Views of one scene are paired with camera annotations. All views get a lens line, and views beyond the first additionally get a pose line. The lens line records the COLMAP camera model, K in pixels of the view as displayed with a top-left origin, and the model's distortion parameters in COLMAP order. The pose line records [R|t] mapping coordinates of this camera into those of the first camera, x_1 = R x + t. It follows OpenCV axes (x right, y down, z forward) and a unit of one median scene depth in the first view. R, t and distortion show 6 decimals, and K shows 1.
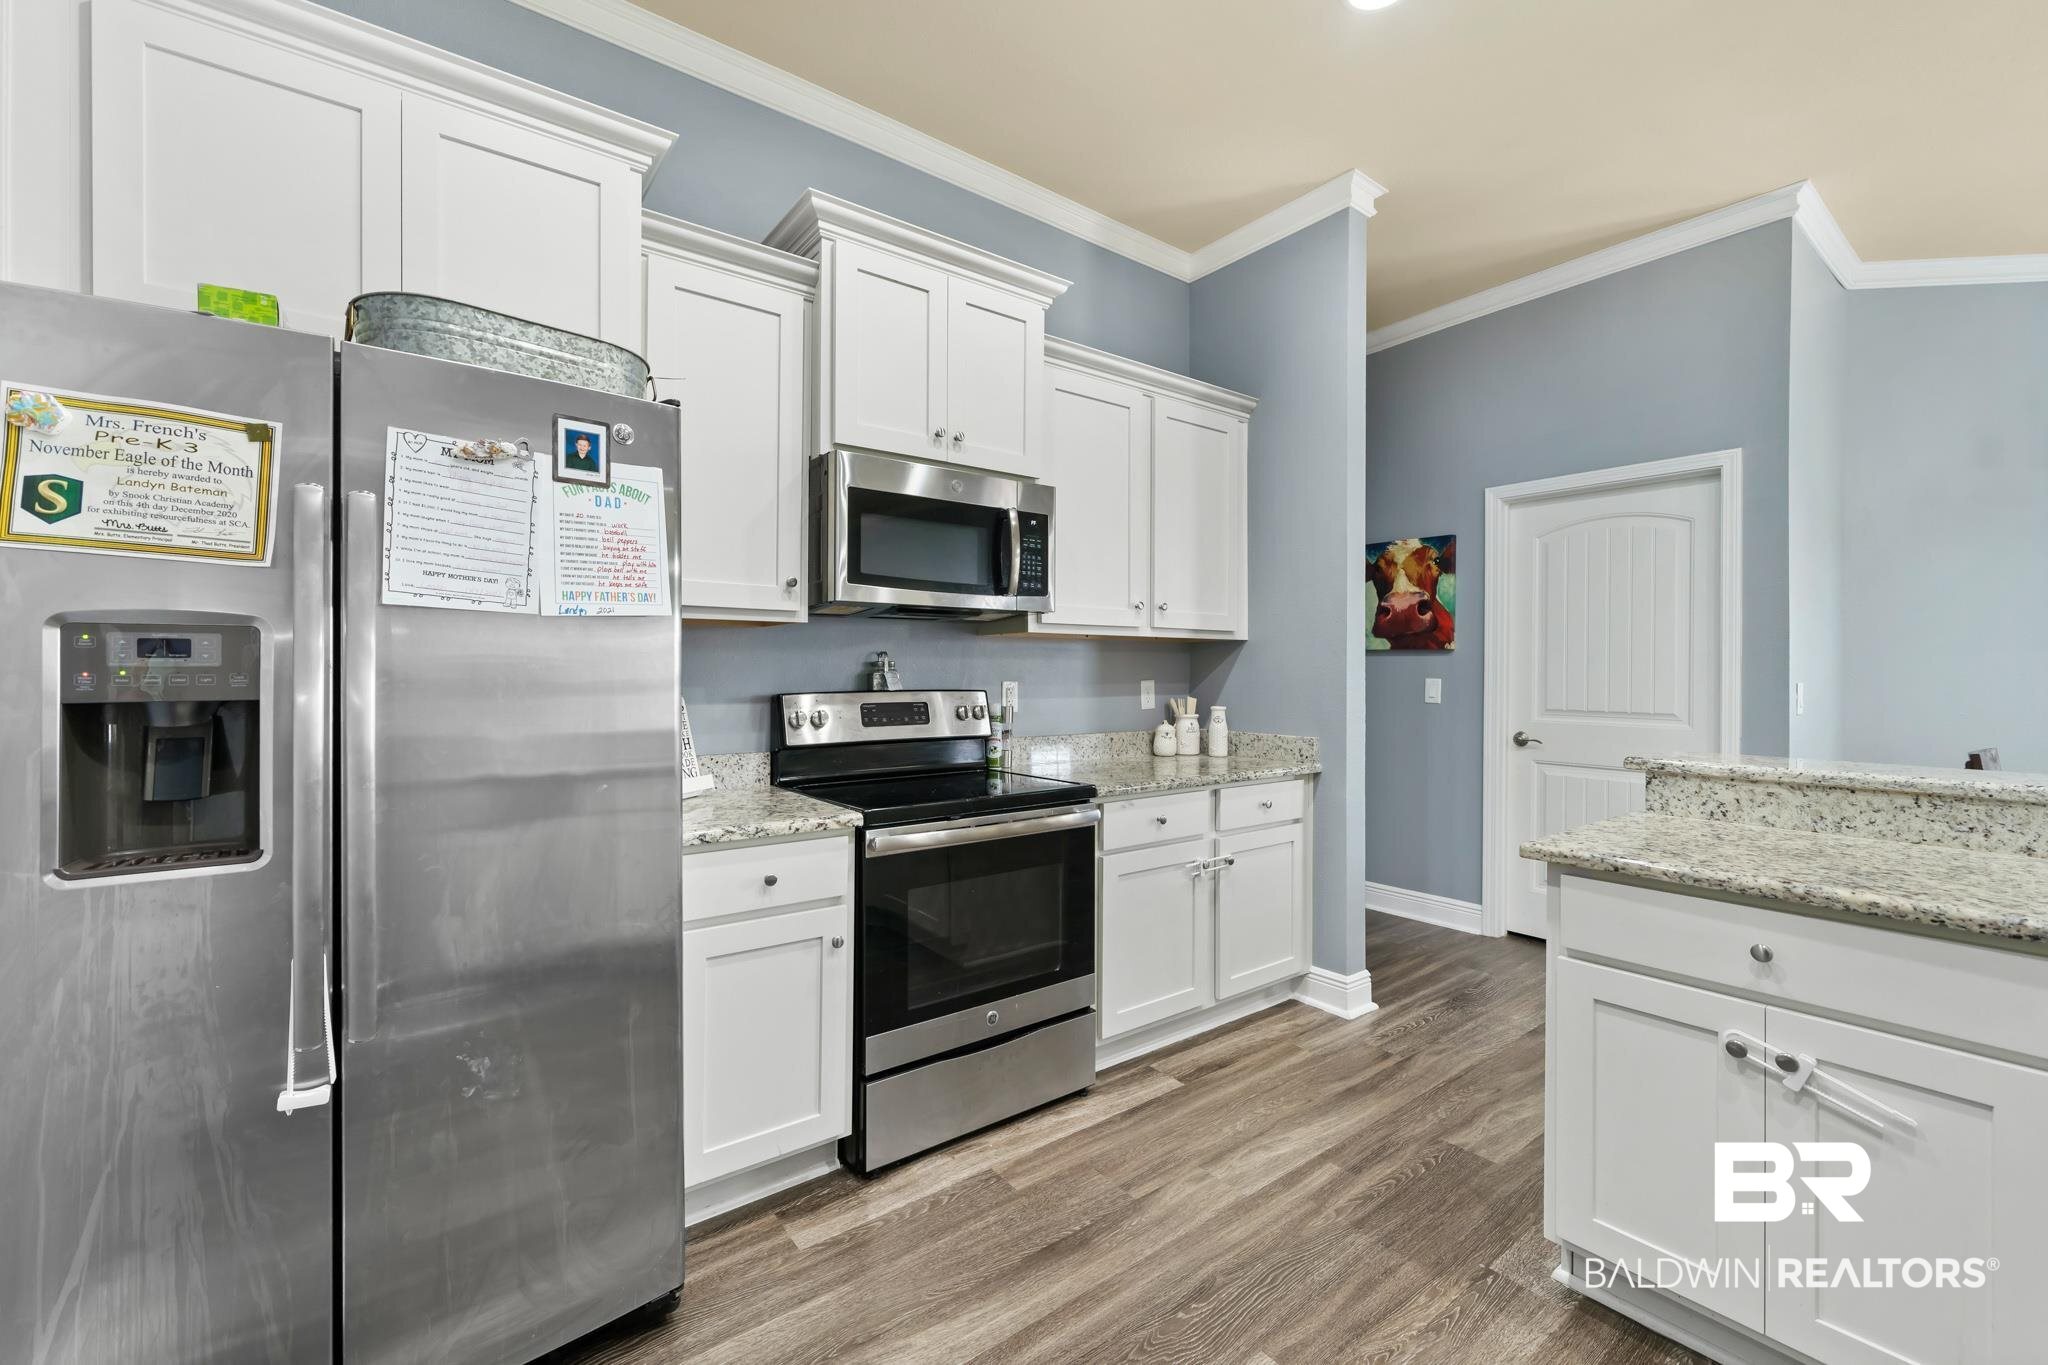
lens RADIAL K [[843.1, 0, 1017.5], [0, 843.1, 669.6], [0, 0, 1]] dist [-0.000763, 0.000026]
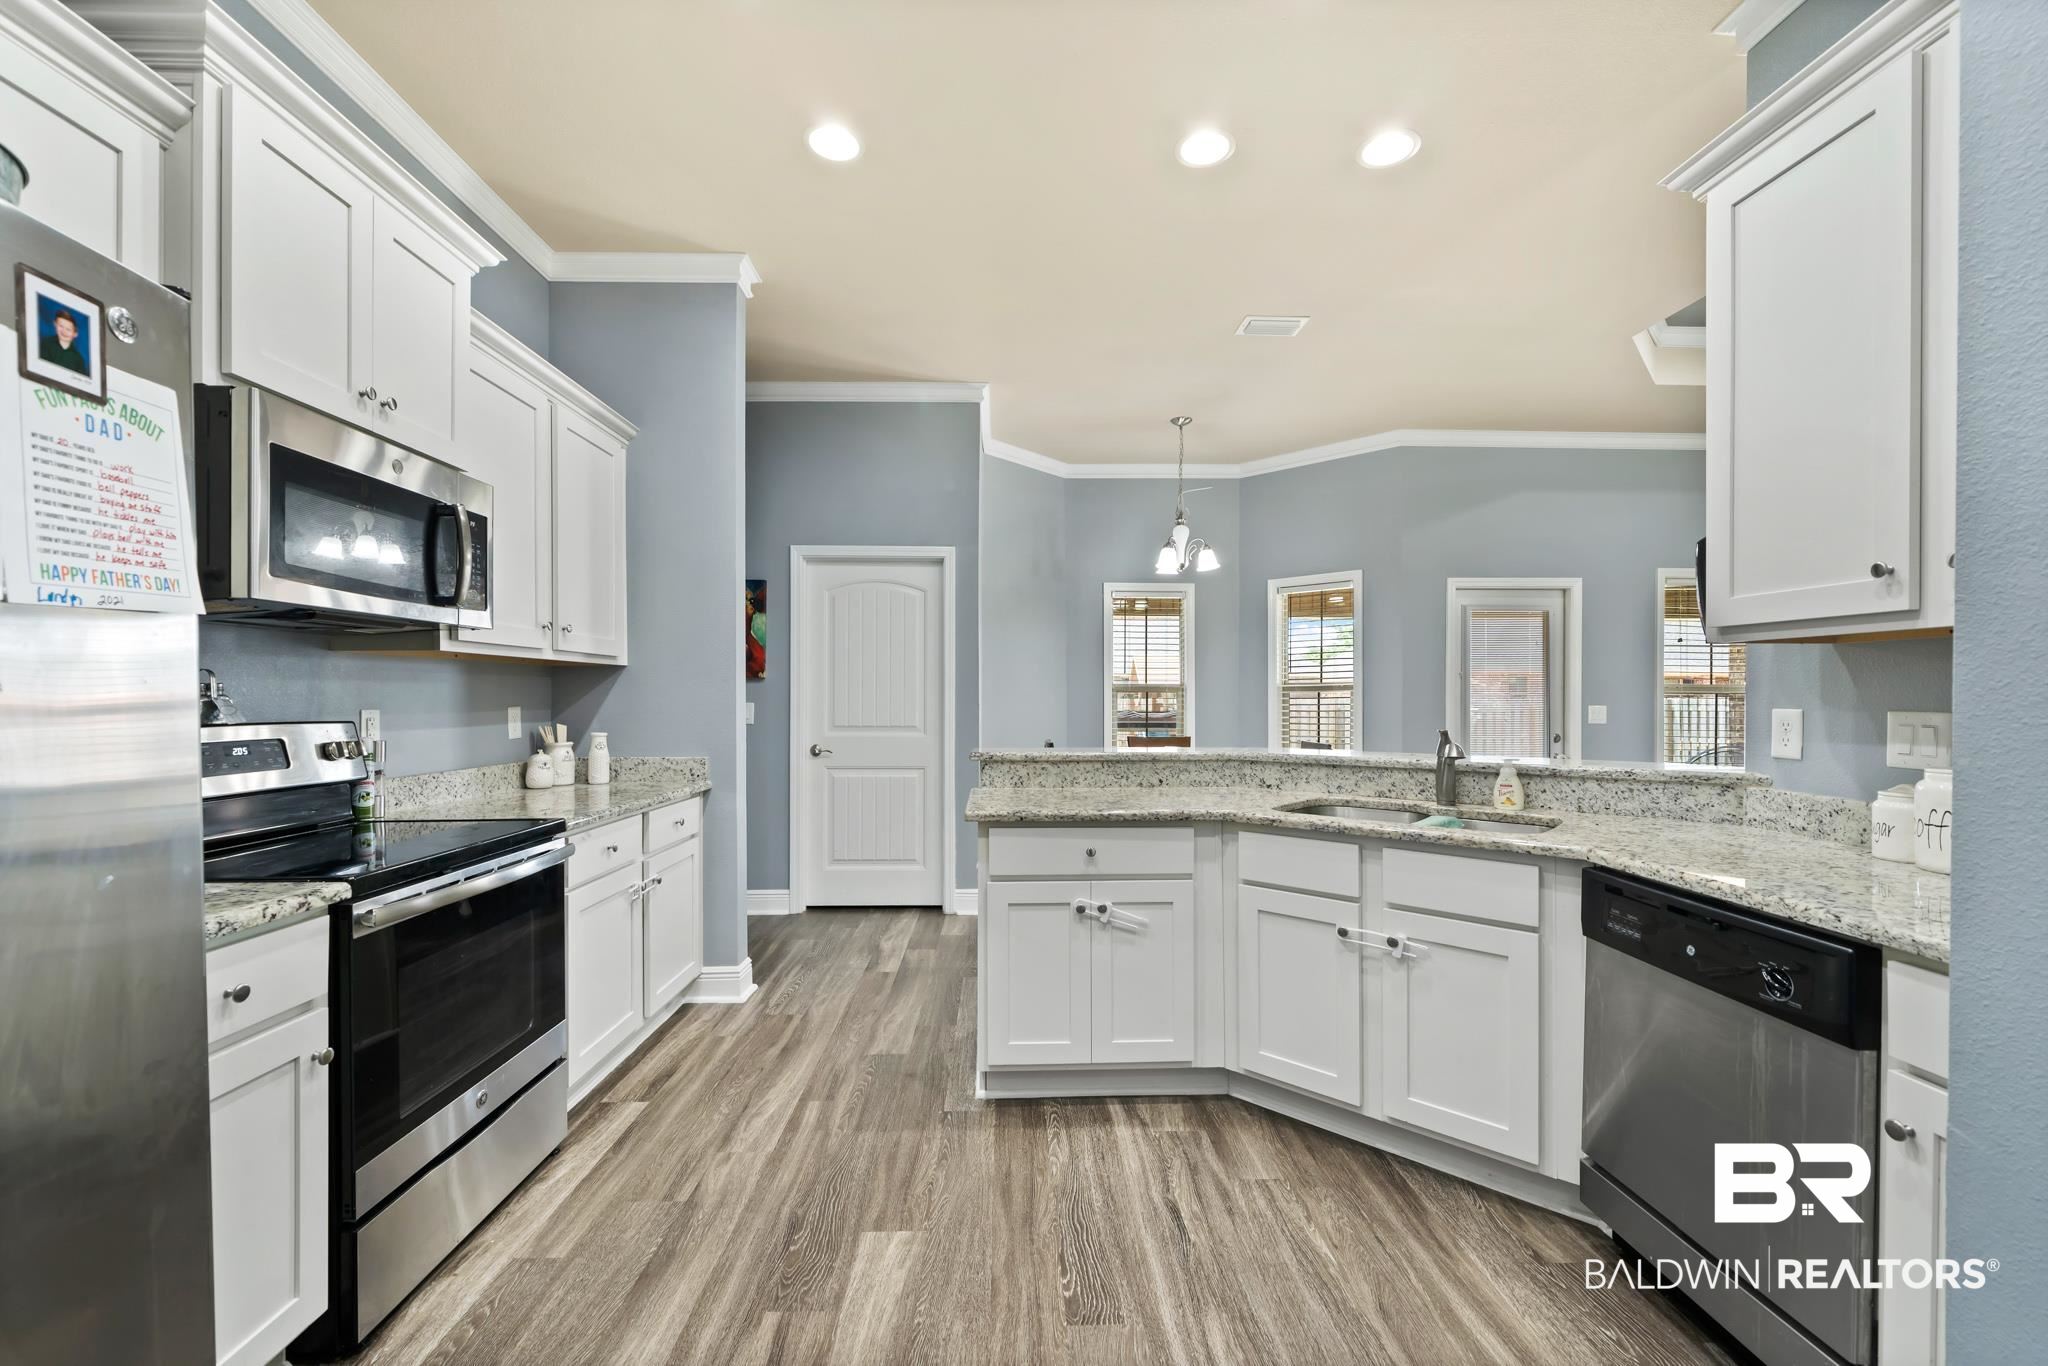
lens RADIAL K [[834.4, 0, 1028.3], [0, 834.4, 702.0], [0, 0, 1]] dist [-0.002020, -0.000023]
pose [[0.576749, -0.007494, 0.816887, -0.365390], [0.001444, 0.999966, 0.008154, 0.001133], [-0.816920, -0.003523, 0.576740, 0.047417]]
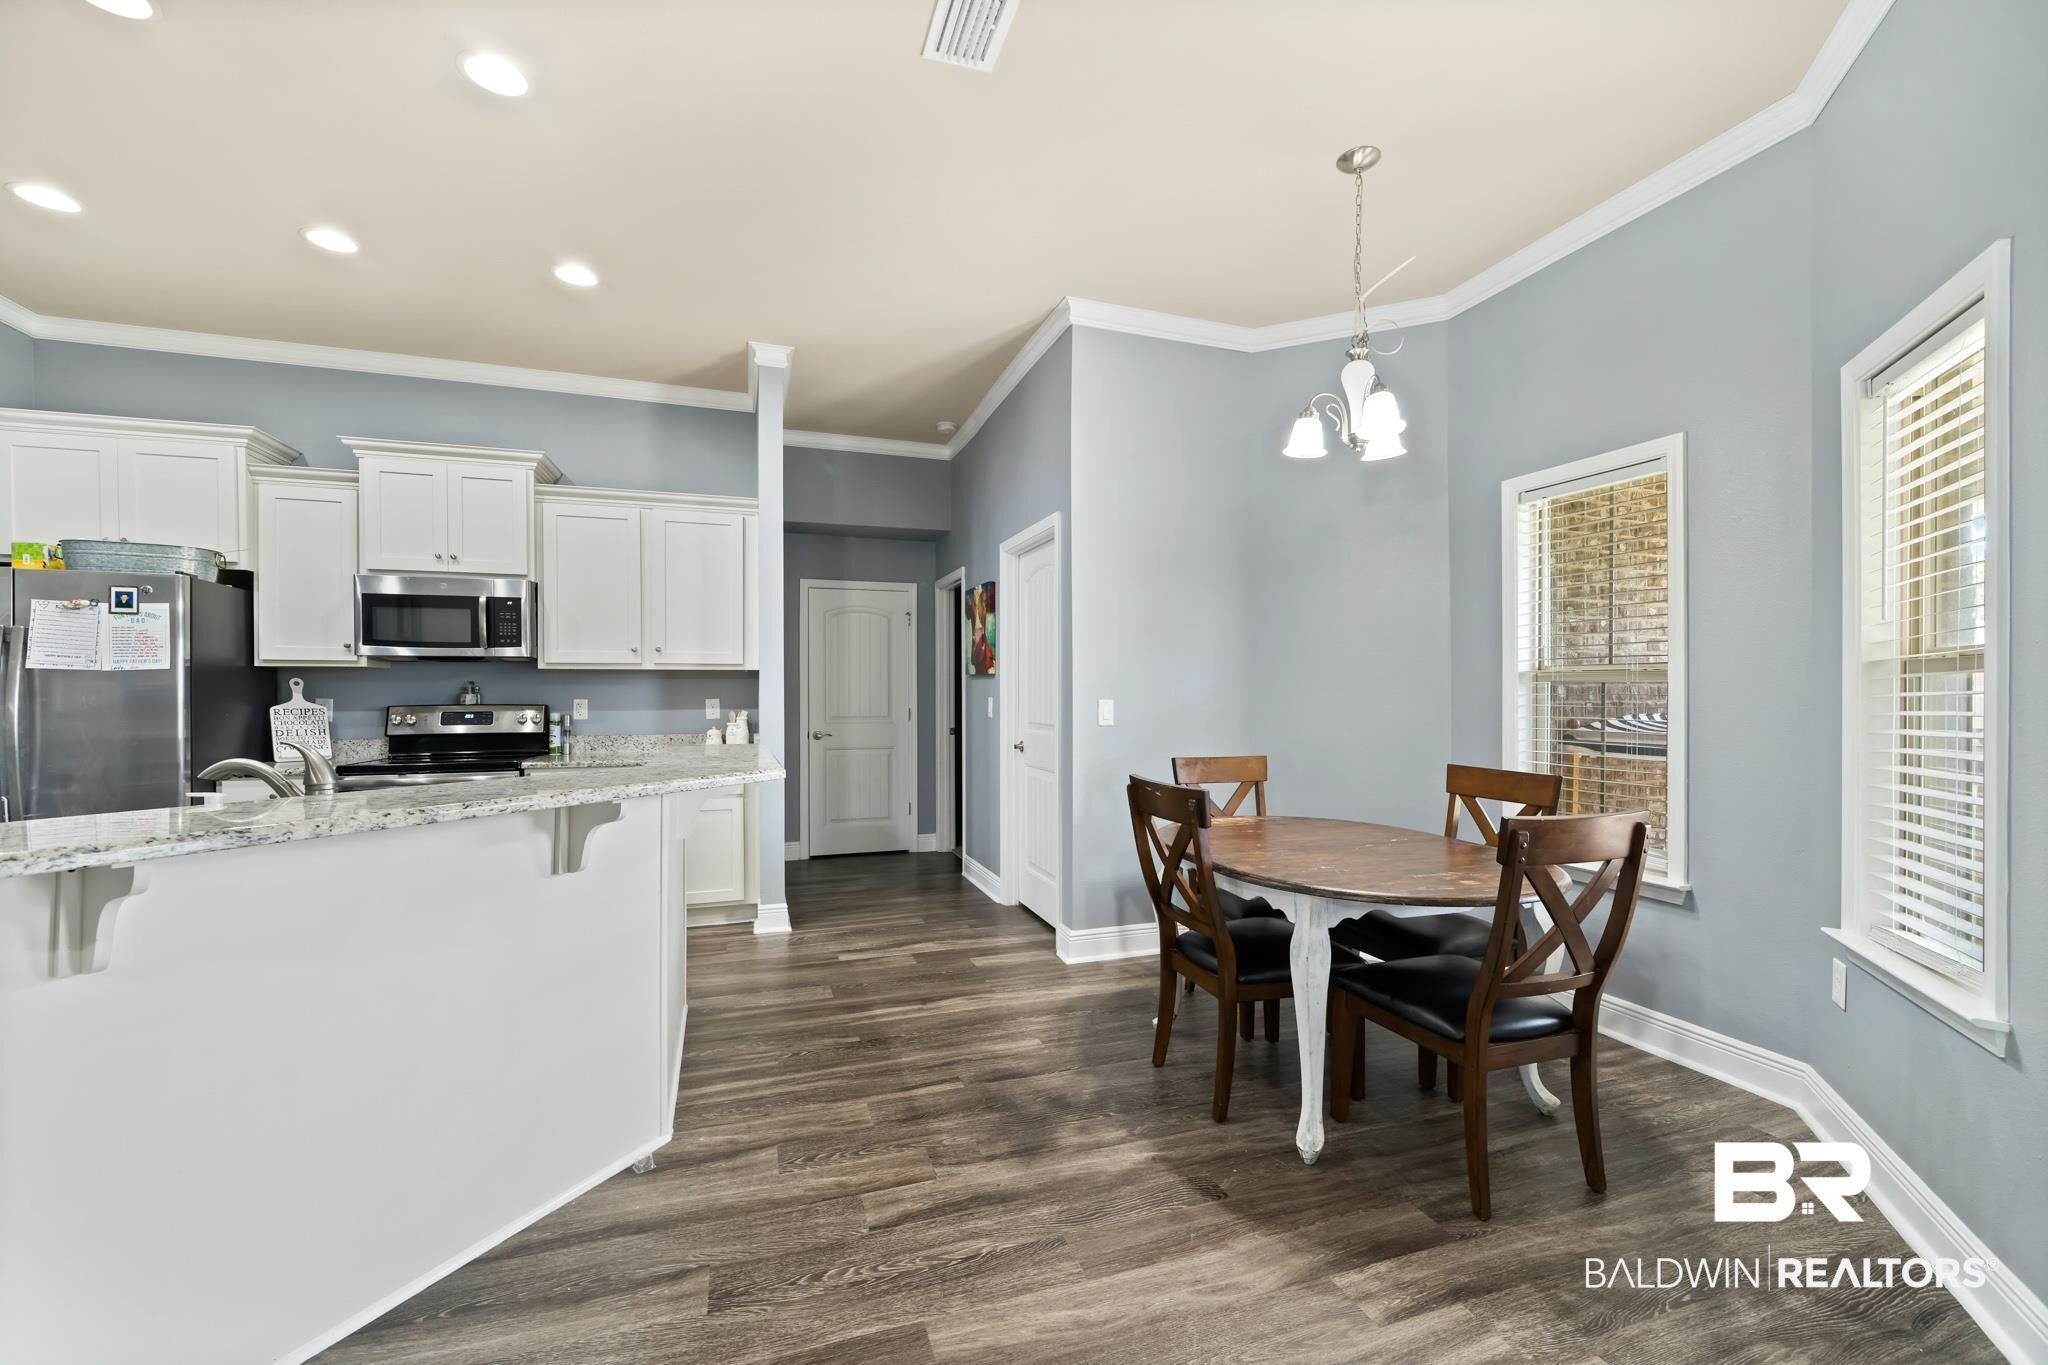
lens RADIAL K [[834.4, 0, 1028.3], [0, 834.4, 701.5], [0, 0, 1]] dist [-0.002020, -0.000023]
pose [[0.947590, 0.000615, -0.319489, 1.575524], [0.003352, 0.999924, 0.011869, 0.003260], [0.319472, -0.012318, 0.947516, -0.240483]]
